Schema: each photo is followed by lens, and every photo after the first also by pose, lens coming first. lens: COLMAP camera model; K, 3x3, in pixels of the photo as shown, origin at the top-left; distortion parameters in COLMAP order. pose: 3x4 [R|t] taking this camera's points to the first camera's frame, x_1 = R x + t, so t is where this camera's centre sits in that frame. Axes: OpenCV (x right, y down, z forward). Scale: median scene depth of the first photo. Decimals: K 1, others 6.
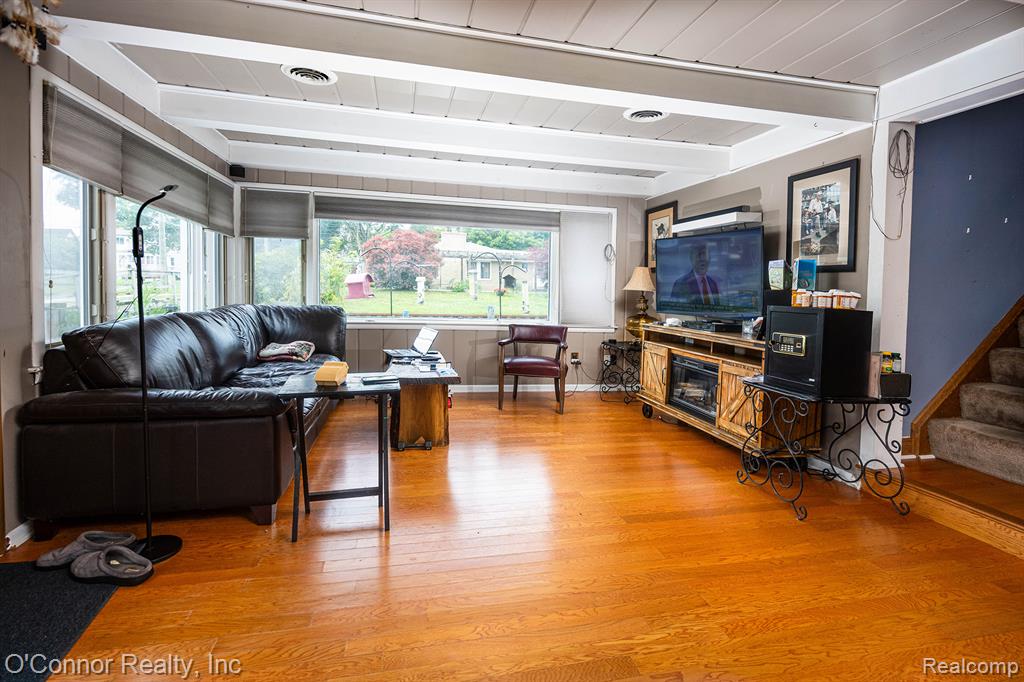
lens RADIAL K [[492.8, 0, 512.0], [0, 492.8, 341.0], [0, 0, 1]] dist [-0.052643, 0.016604]
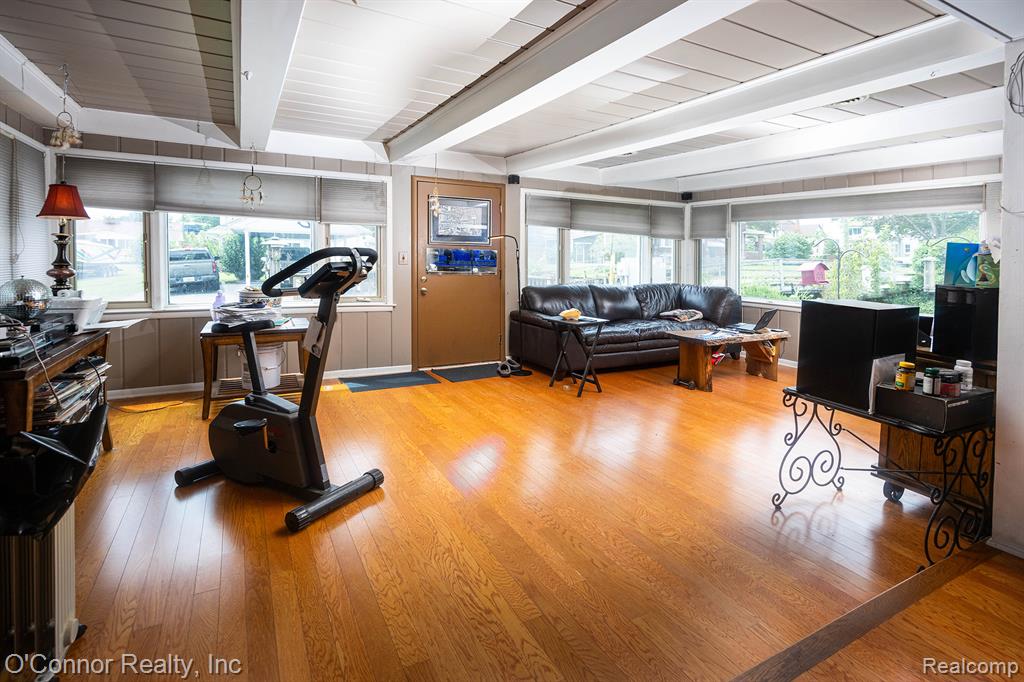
lens RADIAL K [[492.8, 0, 512.0], [0, 492.8, 341.0], [0, 0, 1]] dist [-0.052643, 0.016604]
pose [[0.251911, 0.135969, -0.958151, 0.784295], [-0.114562, 0.987309, 0.109987, -0.008954], [0.960946, 0.082061, 0.264291, 0.103623]]
